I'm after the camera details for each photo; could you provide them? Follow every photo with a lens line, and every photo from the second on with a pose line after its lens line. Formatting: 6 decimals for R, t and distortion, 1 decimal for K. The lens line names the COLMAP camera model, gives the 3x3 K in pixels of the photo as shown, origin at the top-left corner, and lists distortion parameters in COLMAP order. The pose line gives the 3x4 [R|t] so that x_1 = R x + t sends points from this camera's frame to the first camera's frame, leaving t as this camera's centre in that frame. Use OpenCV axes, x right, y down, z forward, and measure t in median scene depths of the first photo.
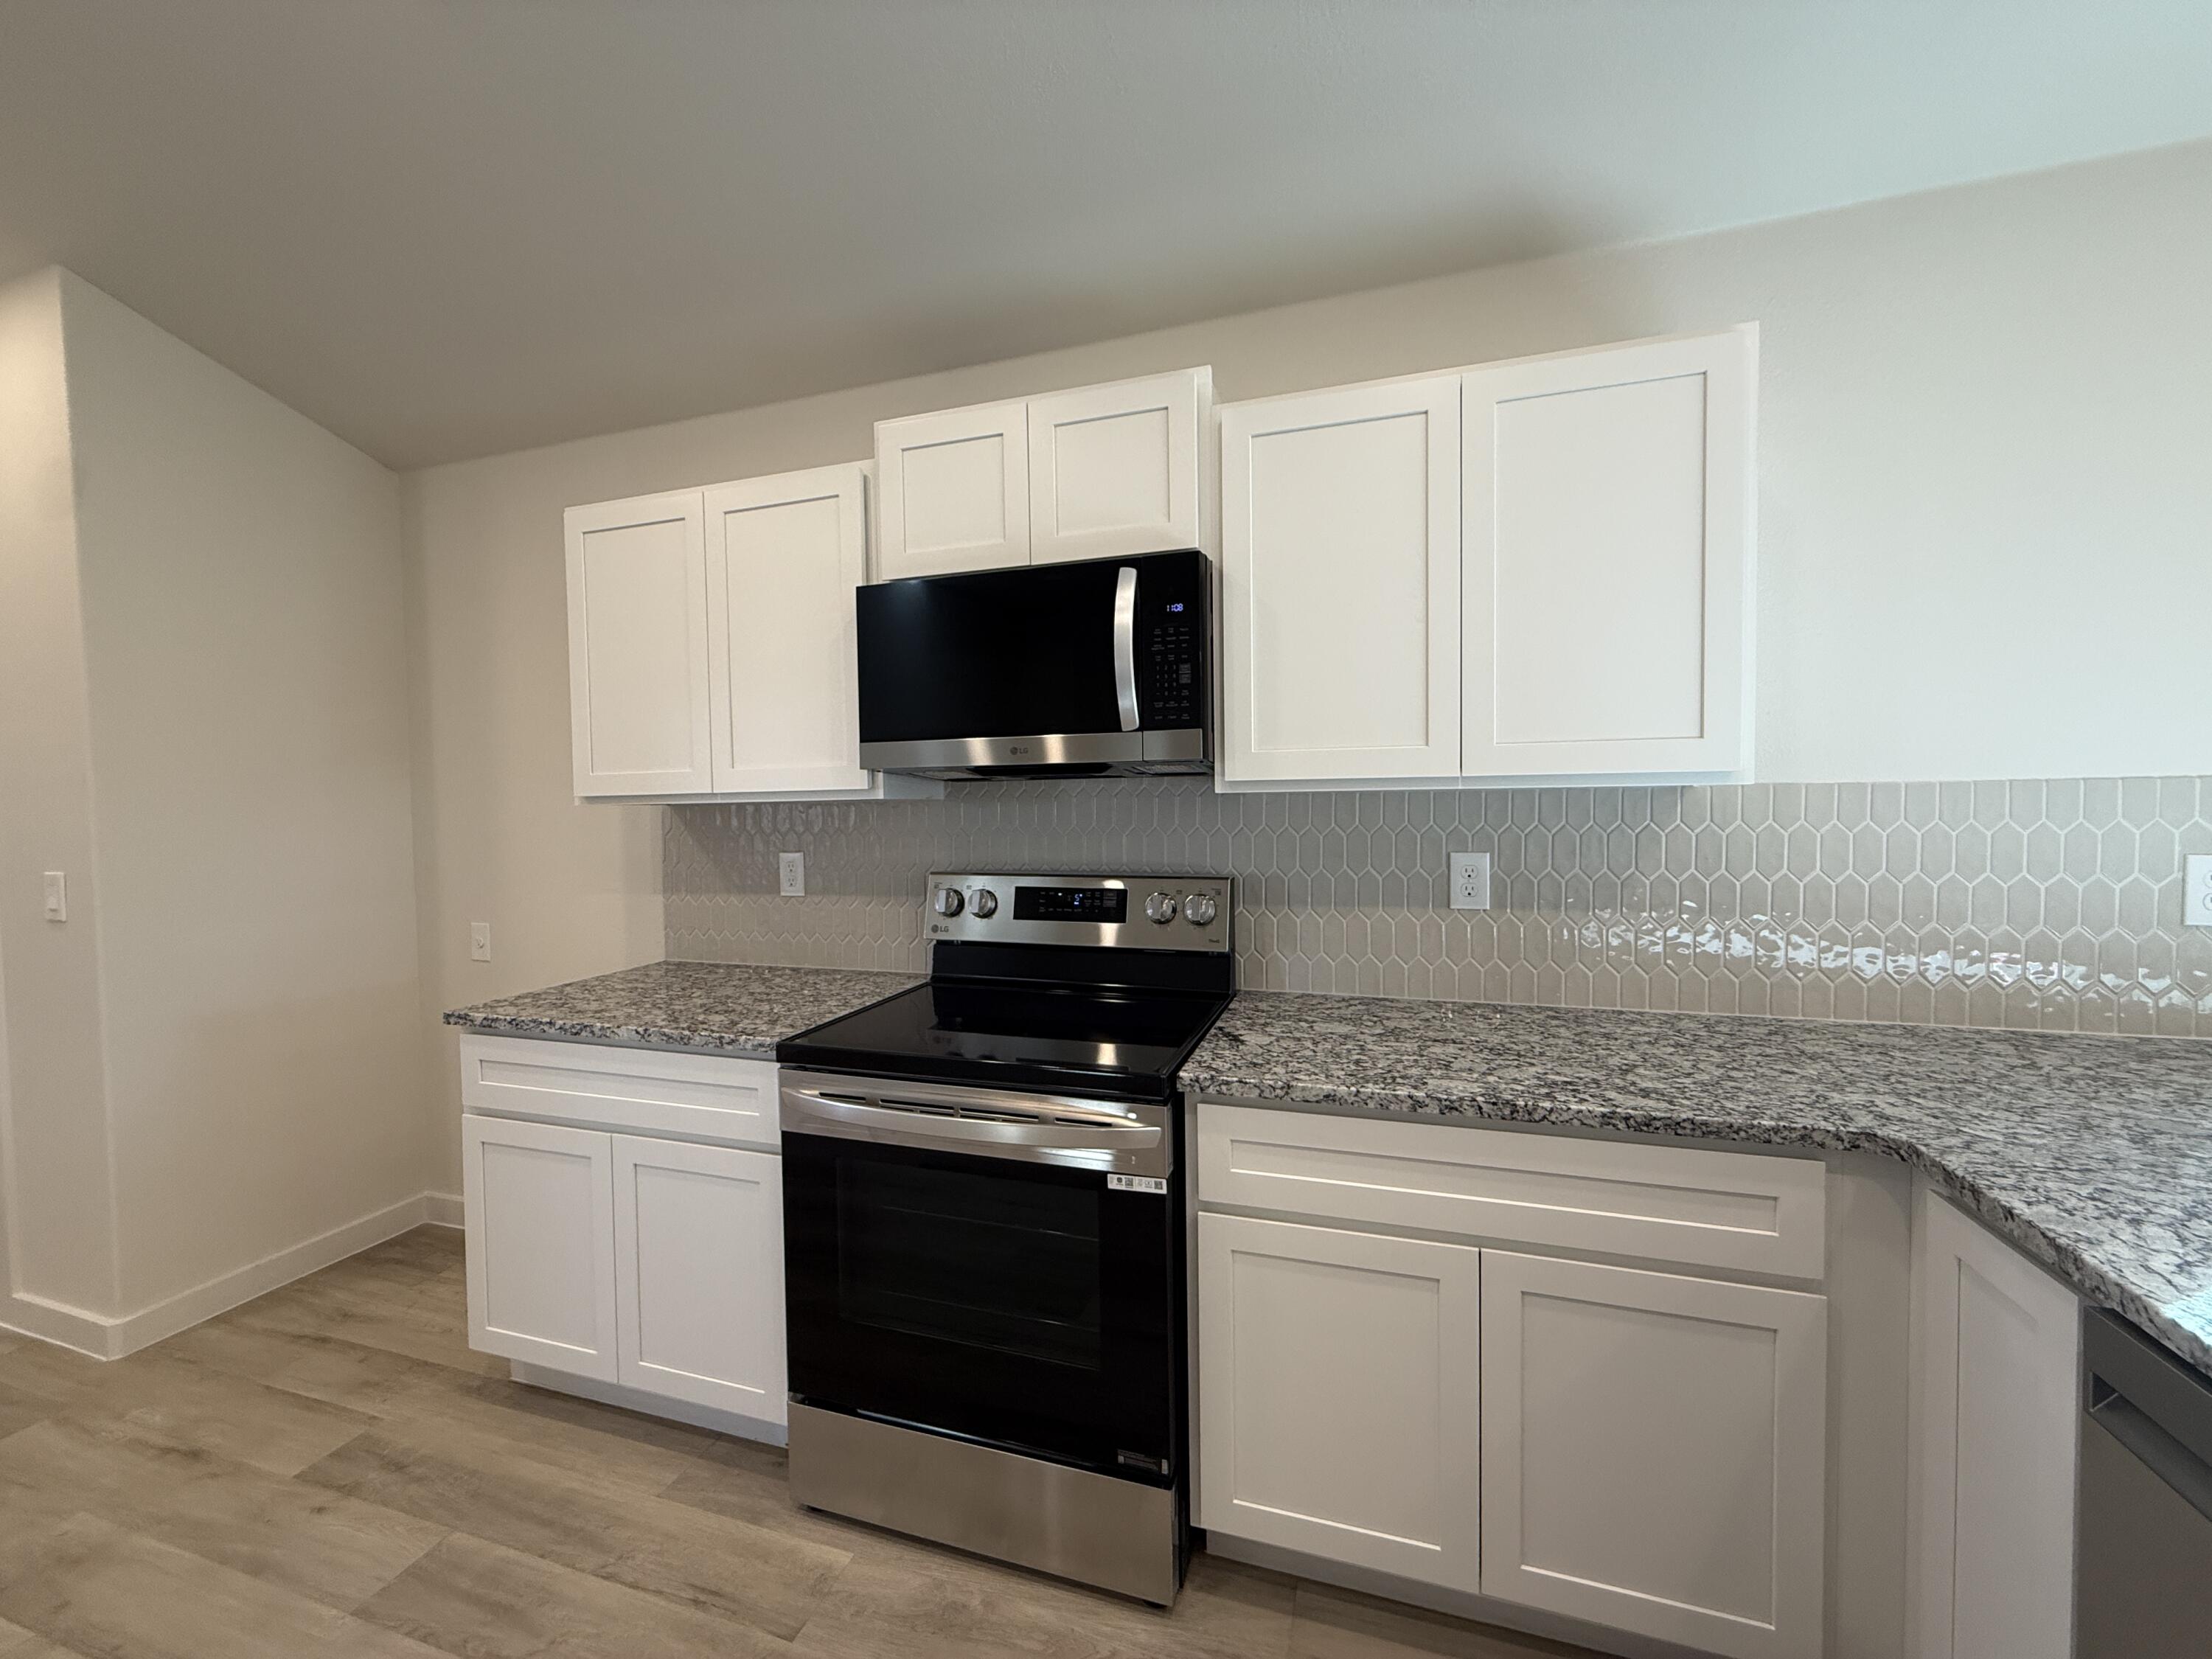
lens RADIAL K [[878.8, 0, 1109.9], [0, 878.8, 830.3], [0, 0, 1]] dist [-0.001838, -0.000099]
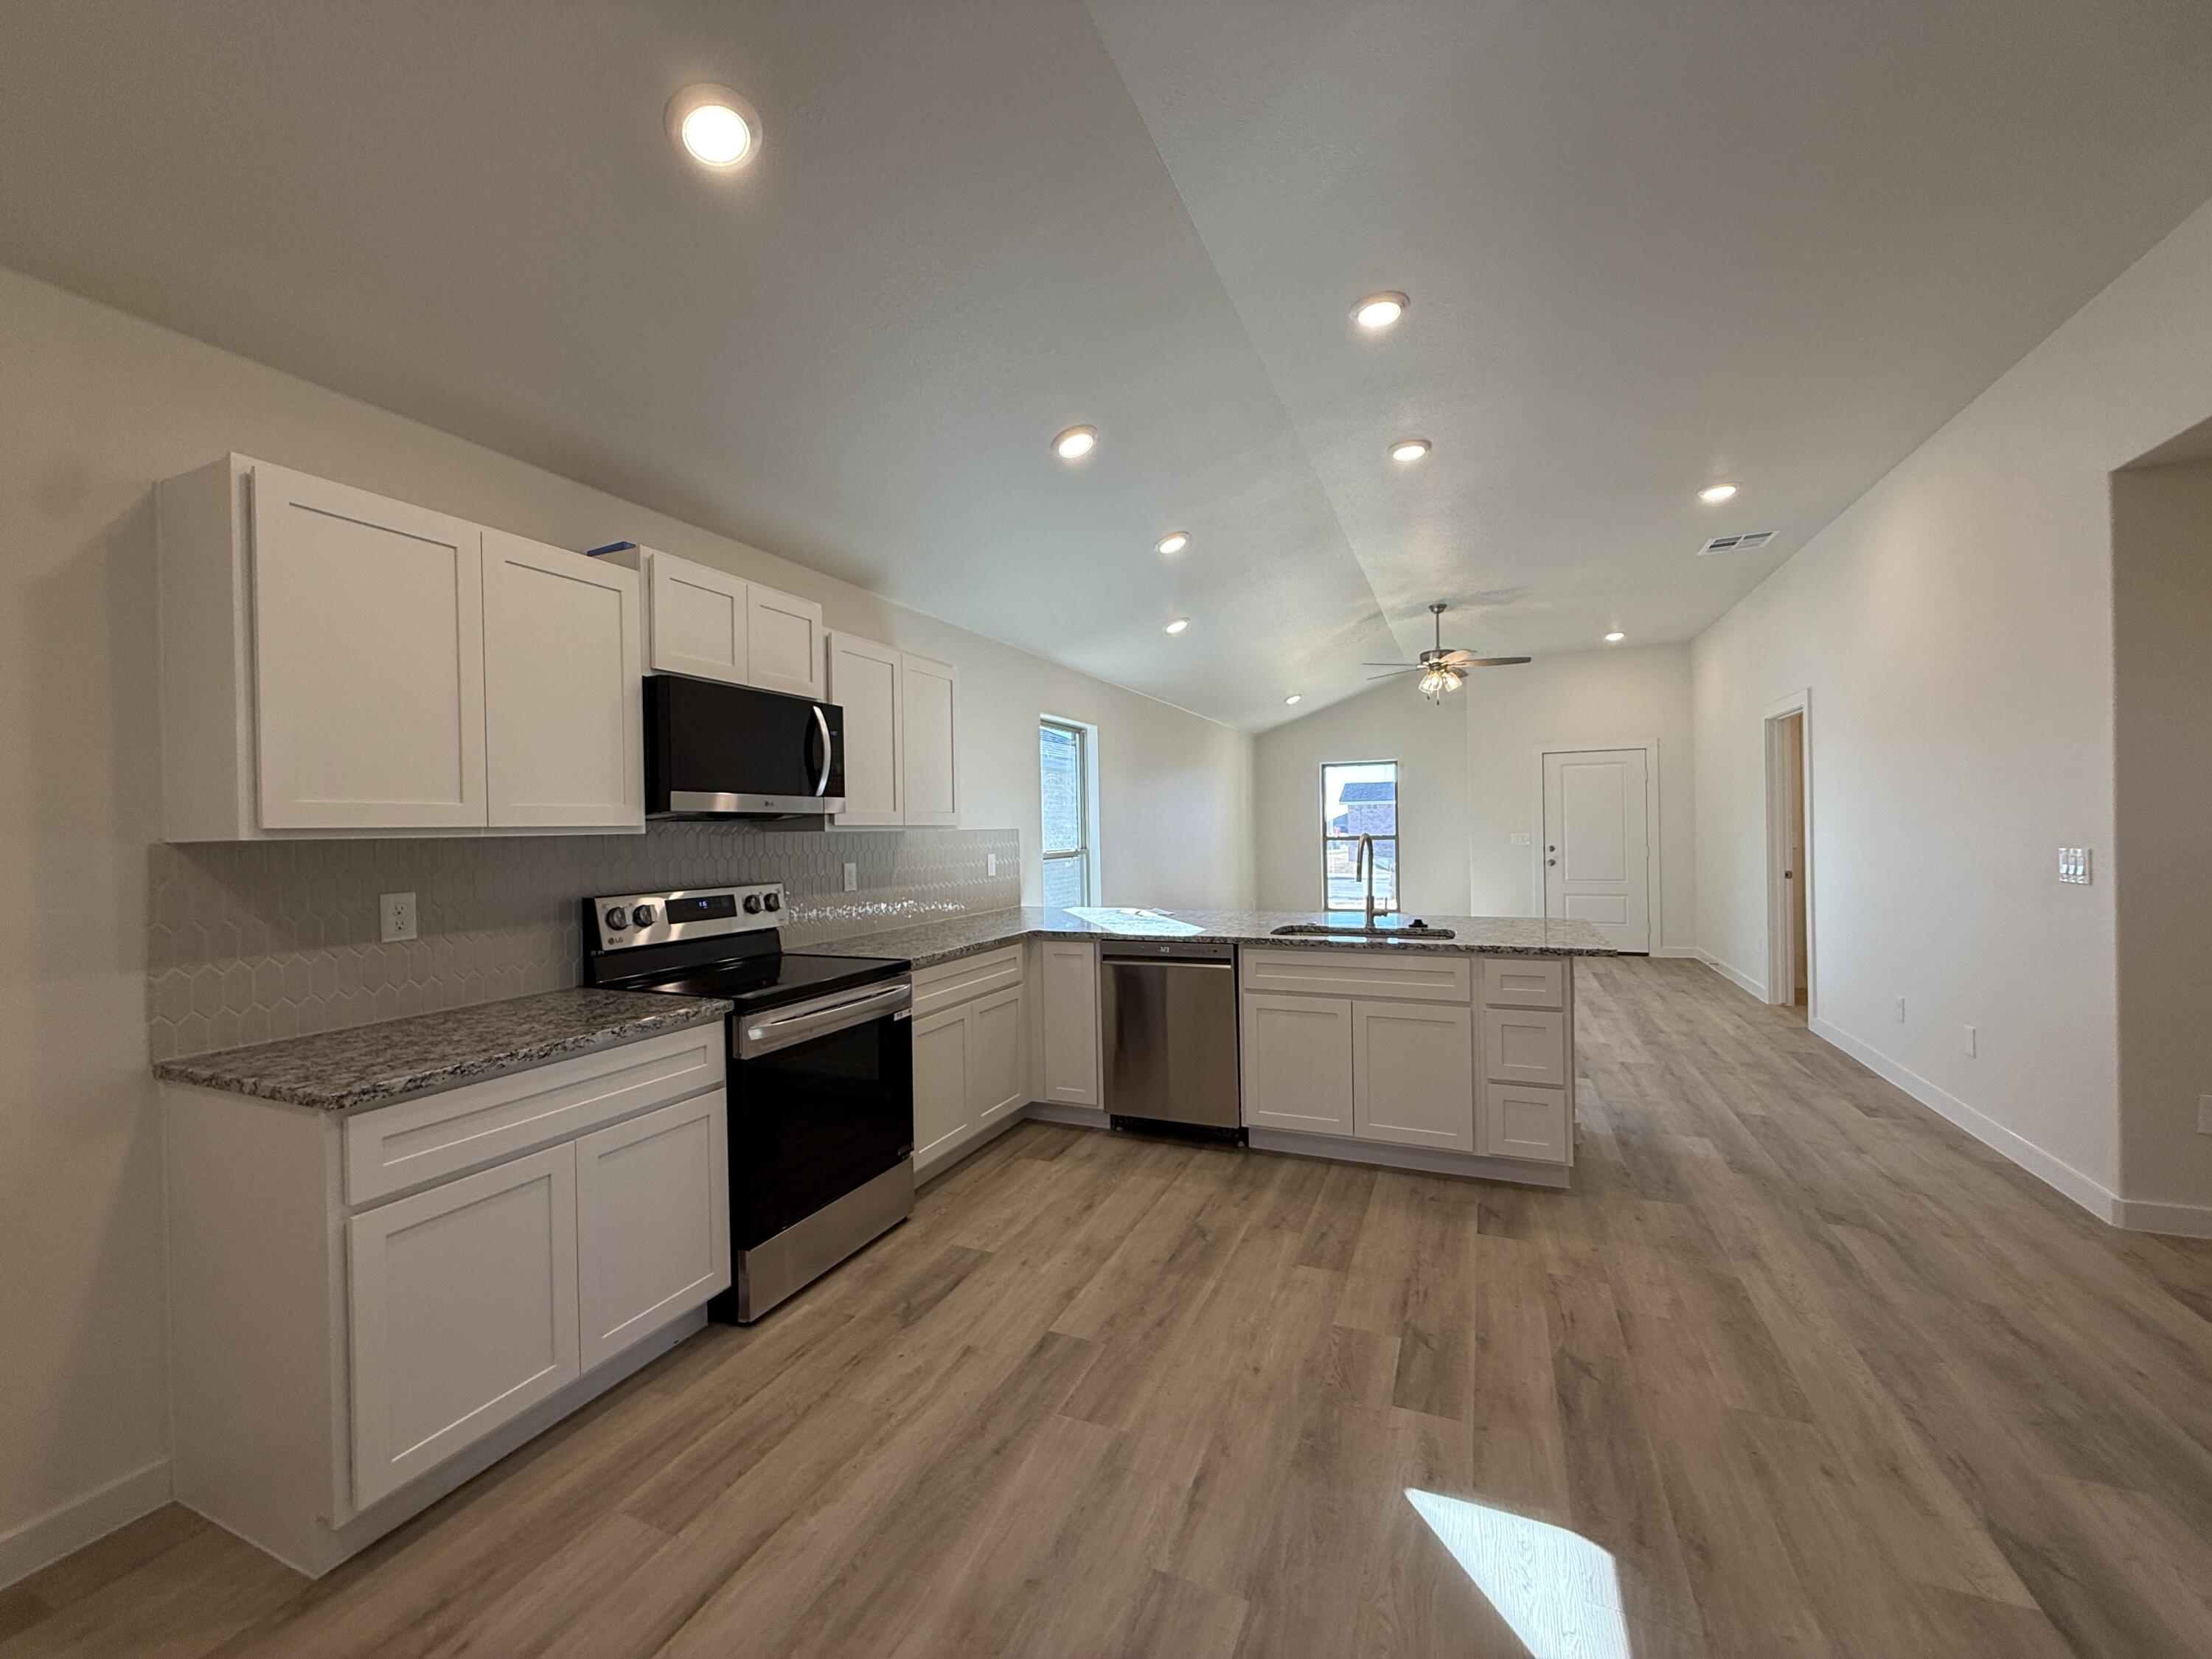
lens RADIAL K [[878.8, 0, 1102.9], [0, 878.8, 826.4], [0, 0, 1]] dist [-0.001838, -0.000099]
pose [[0.094967, 0.016855, 0.995338, -1.545851], [0.047265, 0.998653, -0.021420, 0.013031], [-0.994358, 0.049079, 0.094043, 0.226166]]
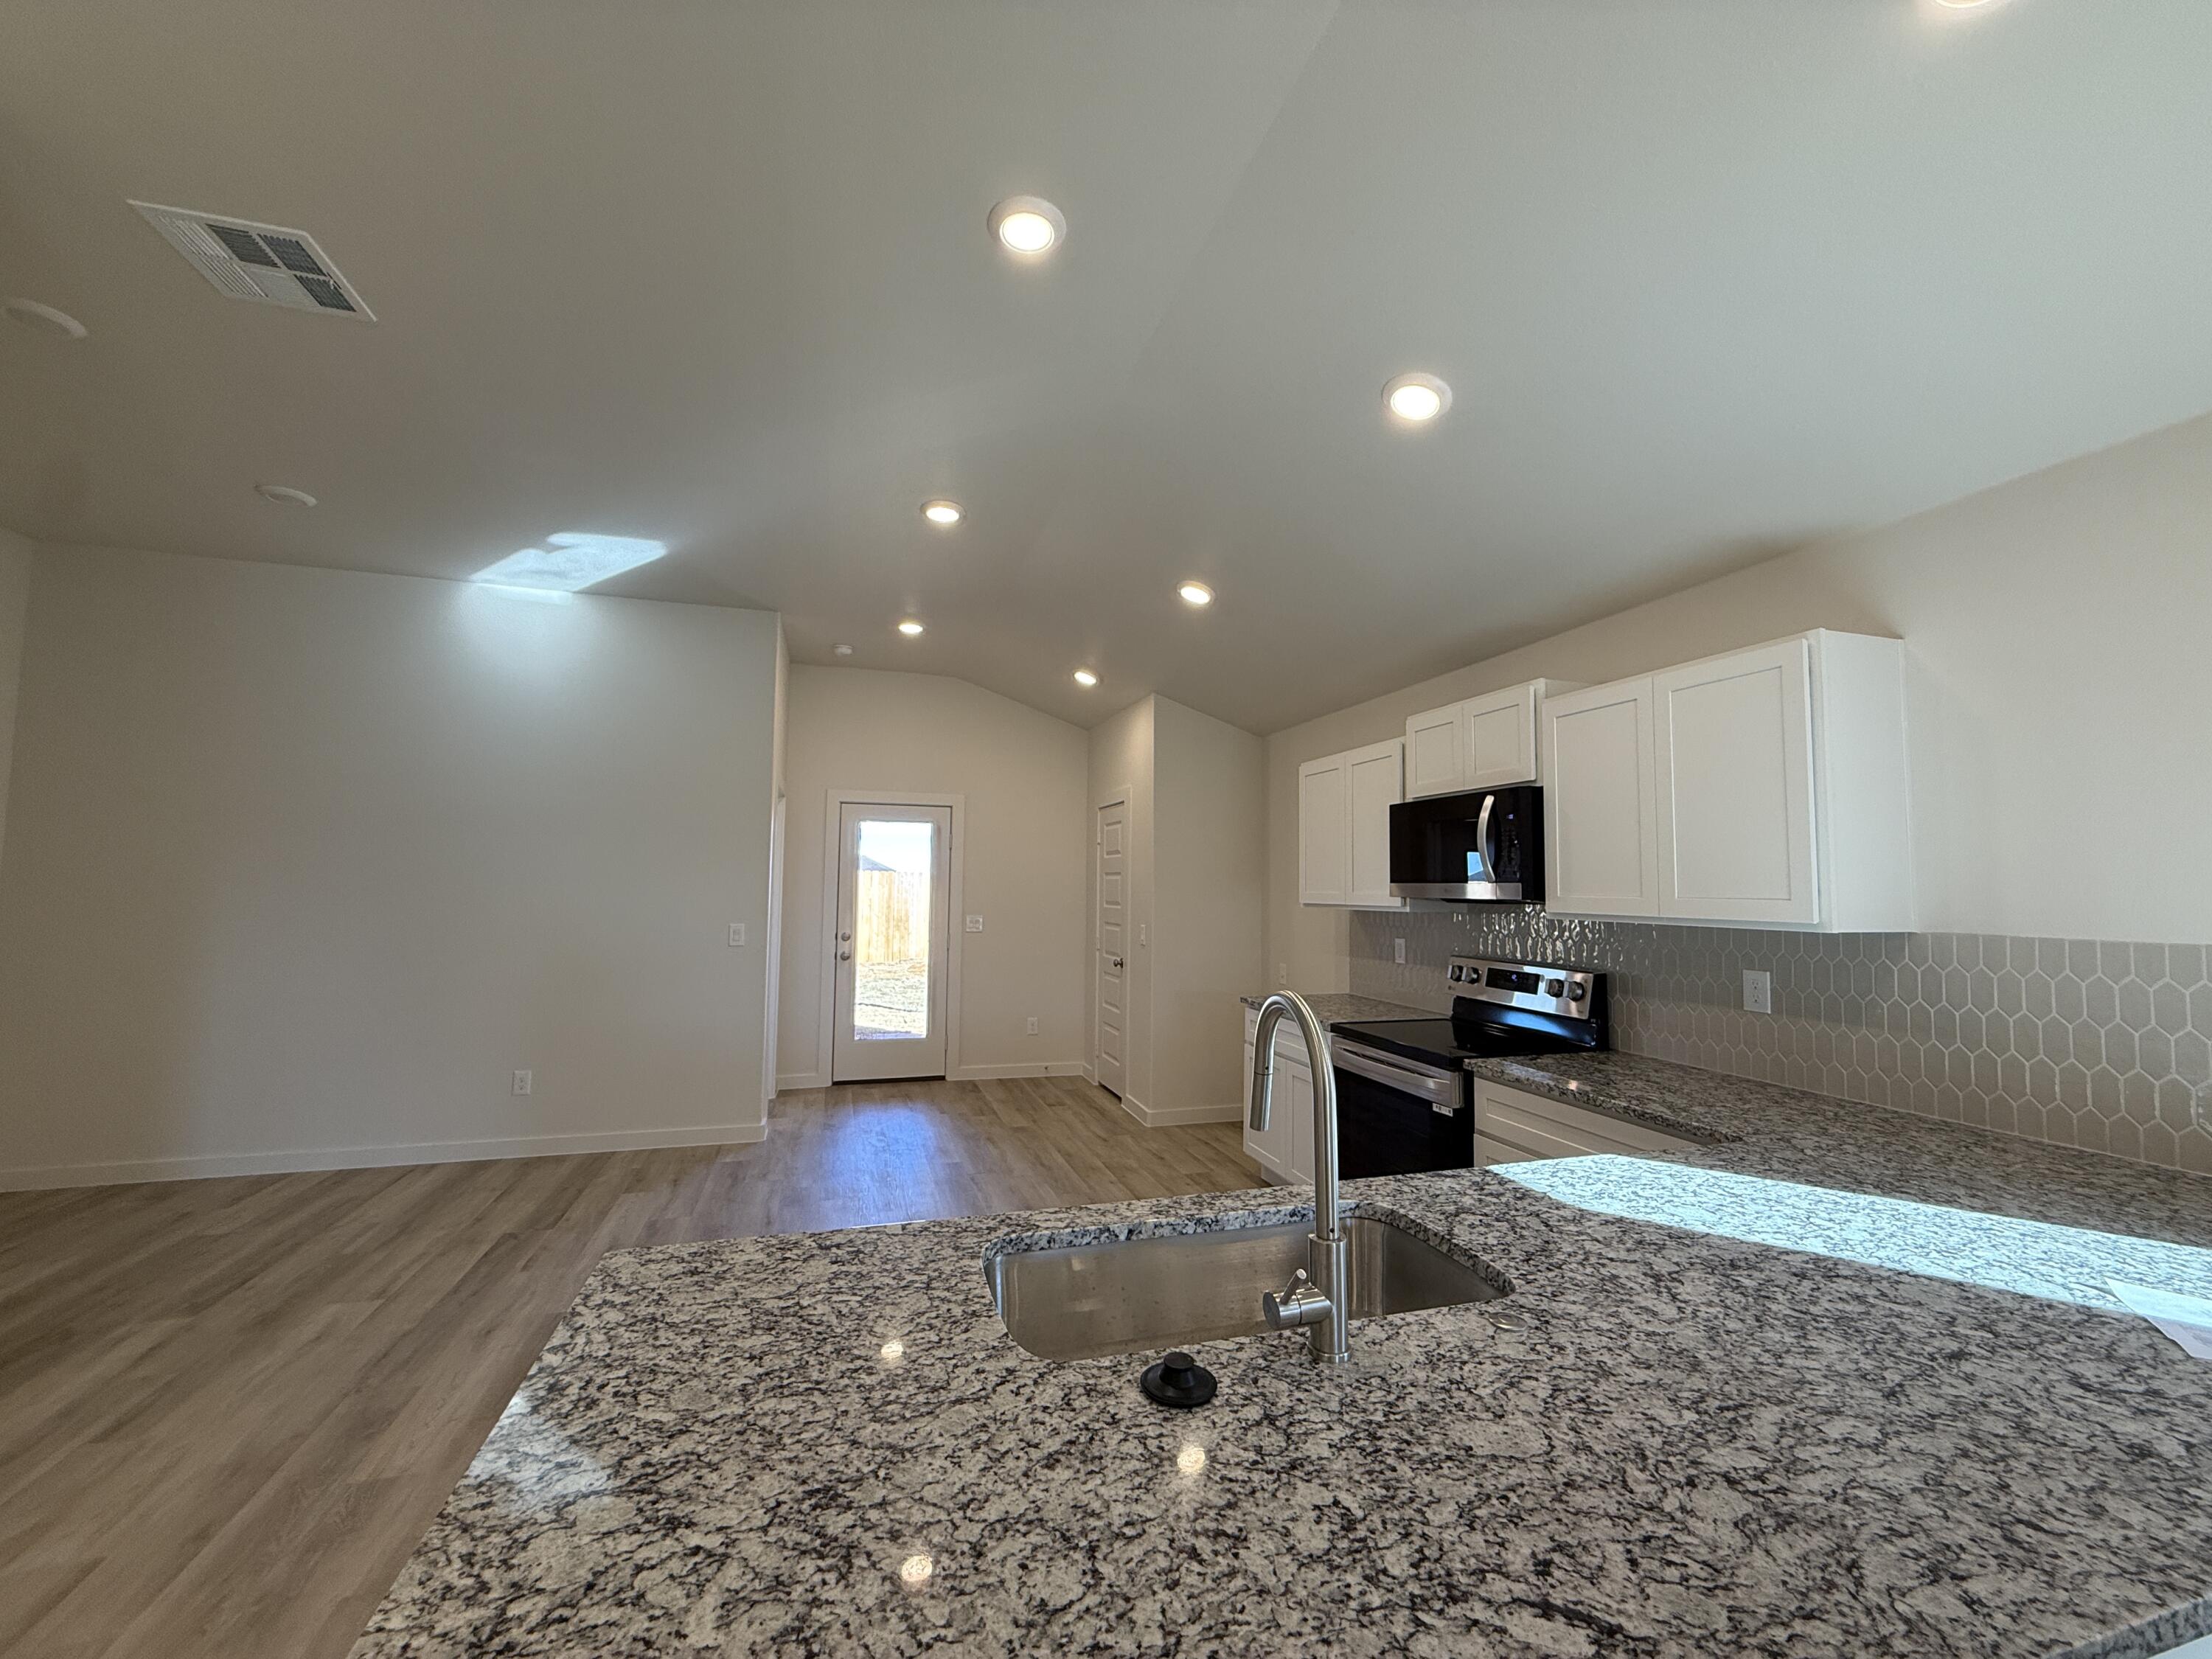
lens RADIAL K [[878.8, 0, 1095.9], [0, 878.8, 831.0], [0, 0, 1]] dist [-0.001838, -0.000099]
pose [[0.562029, -0.029632, -0.826587, 0.974431], [-0.050600, 0.996254, -0.070119, -0.044863], [0.825568, 0.081234, 0.558424, -0.652349]]
